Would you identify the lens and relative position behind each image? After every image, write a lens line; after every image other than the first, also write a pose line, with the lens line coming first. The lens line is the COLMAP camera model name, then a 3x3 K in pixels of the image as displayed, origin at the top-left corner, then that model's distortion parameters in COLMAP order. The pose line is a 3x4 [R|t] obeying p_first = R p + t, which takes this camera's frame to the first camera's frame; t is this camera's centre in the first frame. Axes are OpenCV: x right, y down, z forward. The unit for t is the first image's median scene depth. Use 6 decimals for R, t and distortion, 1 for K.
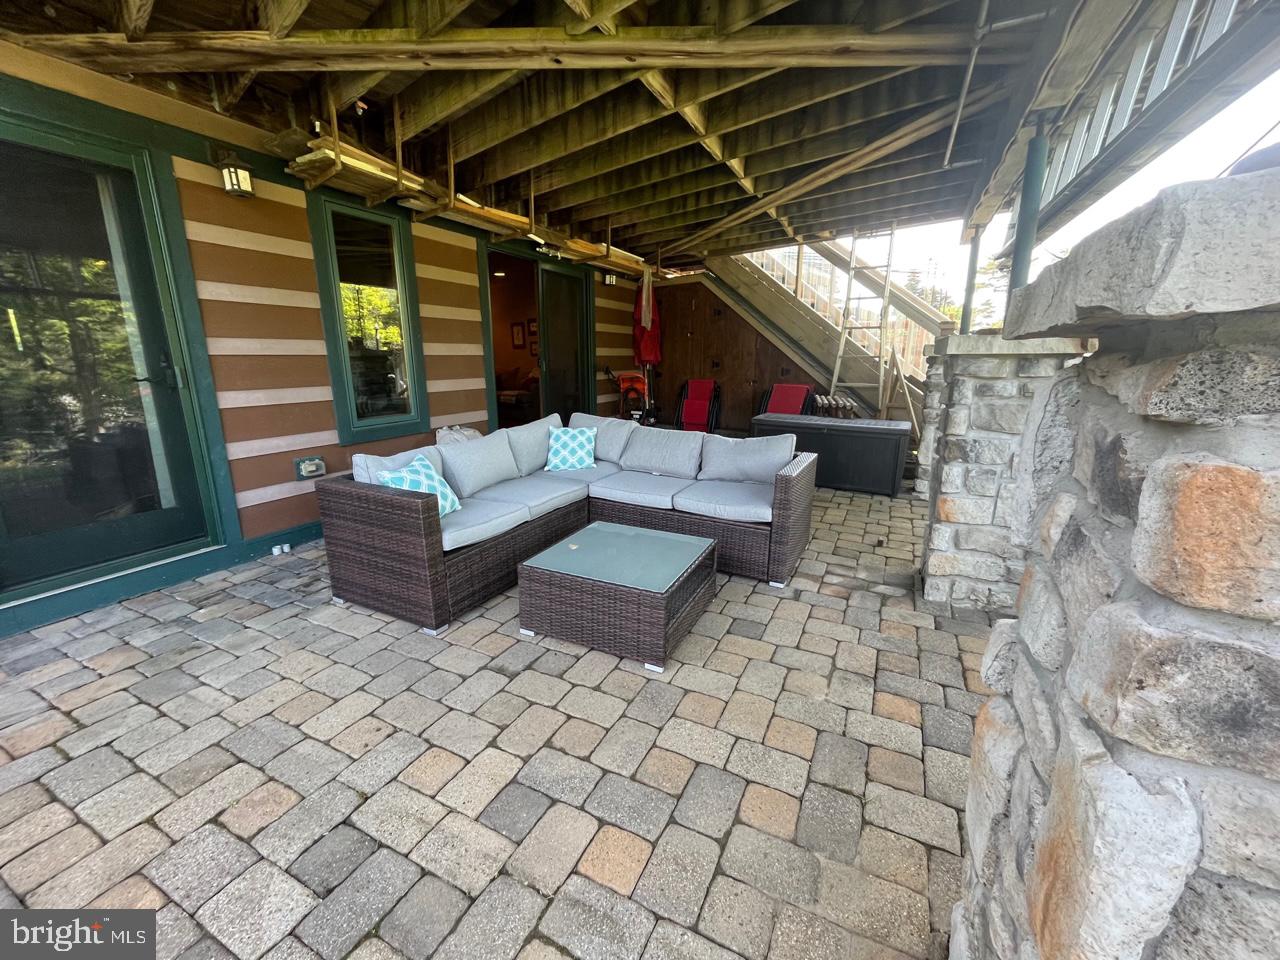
lens RADIAL K [[520.5, 0, 645.5], [0, 520.5, 478.3], [0, 0, 1]] dist [0.003659, 0.000068]
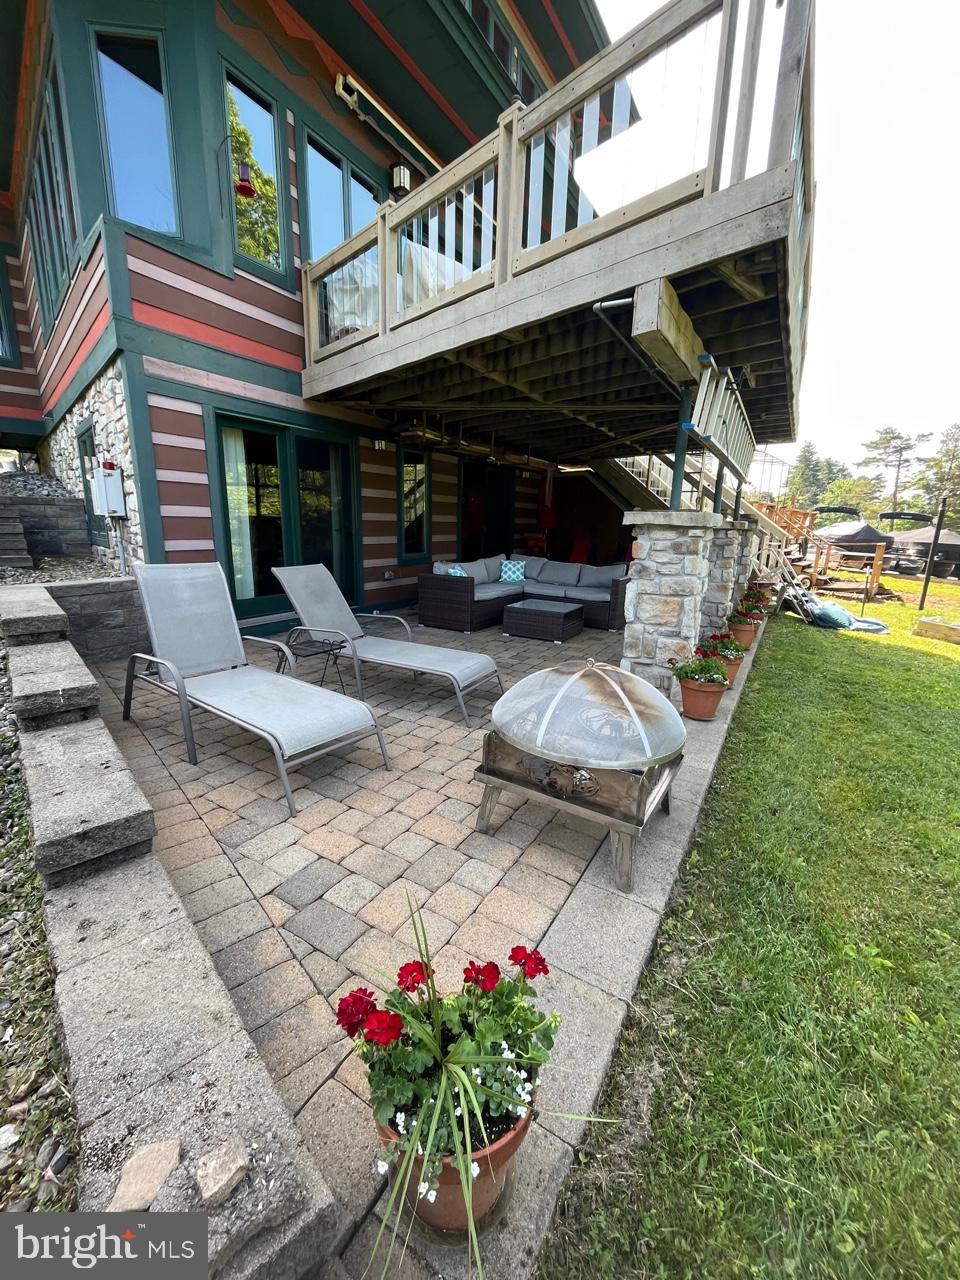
lens RADIAL K [[520.5, 0, 475.1], [0, 520.5, 639.8], [0, 0, 1]] dist [0.003659, 0.000068]
pose [[0.994725, 0.043282, -0.093001, -0.075963], [-0.044020, 0.999013, -0.005892, 0.186080], [0.092655, 0.009954, 0.995649, -0.815951]]
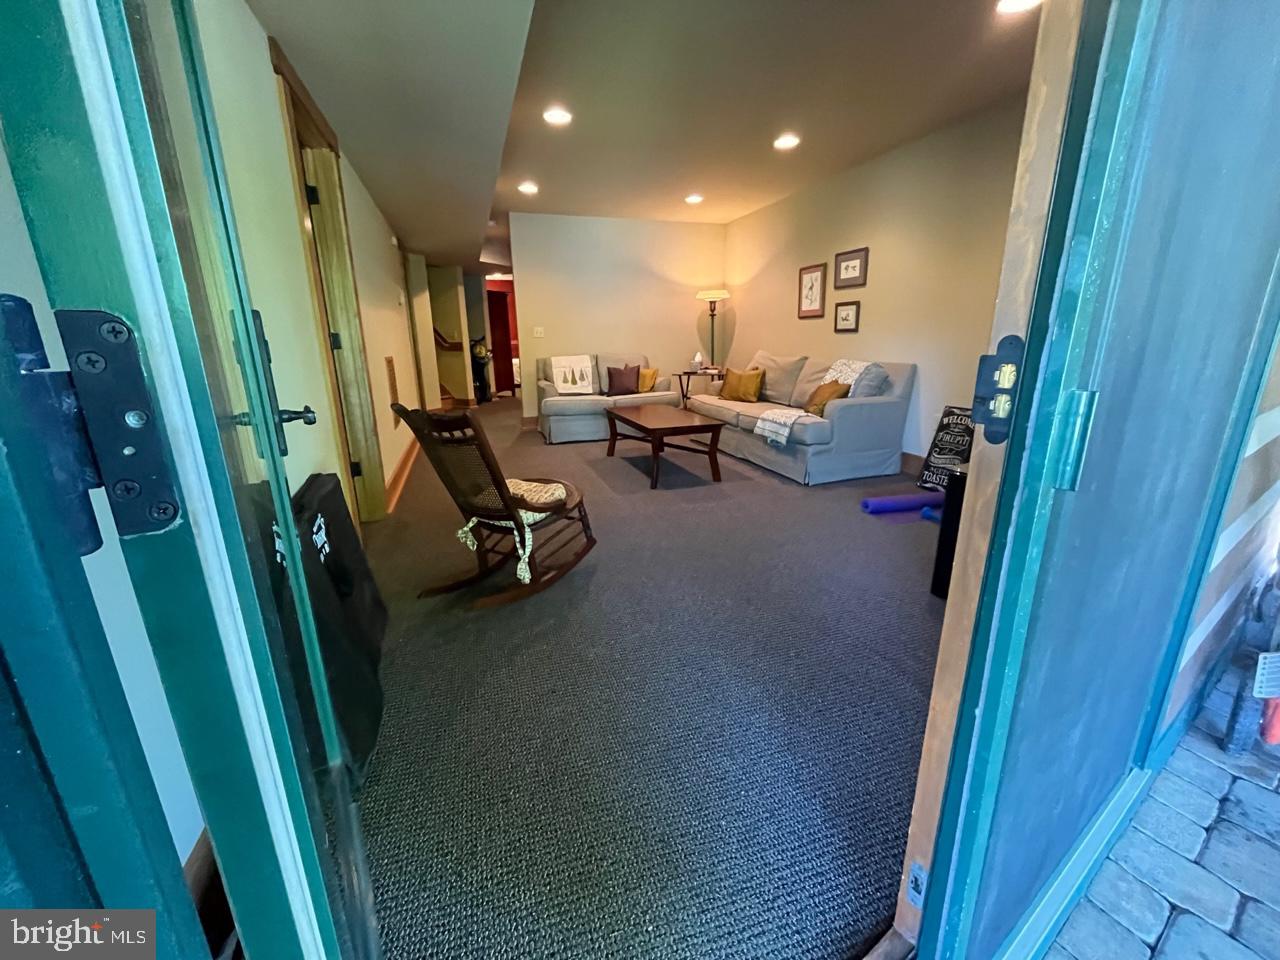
lens RADIAL K [[520.5, 0, 639.6], [0, 520.5, 477.7], [0, 0, 1]] dist [0.003659, 0.000068]
pose [[0.863004, 0.124728, -0.489559, -0.137301], [-0.101673, 0.992097, 0.073531, -0.134365], [0.494861, -0.013683, 0.868864, 0.552323]]
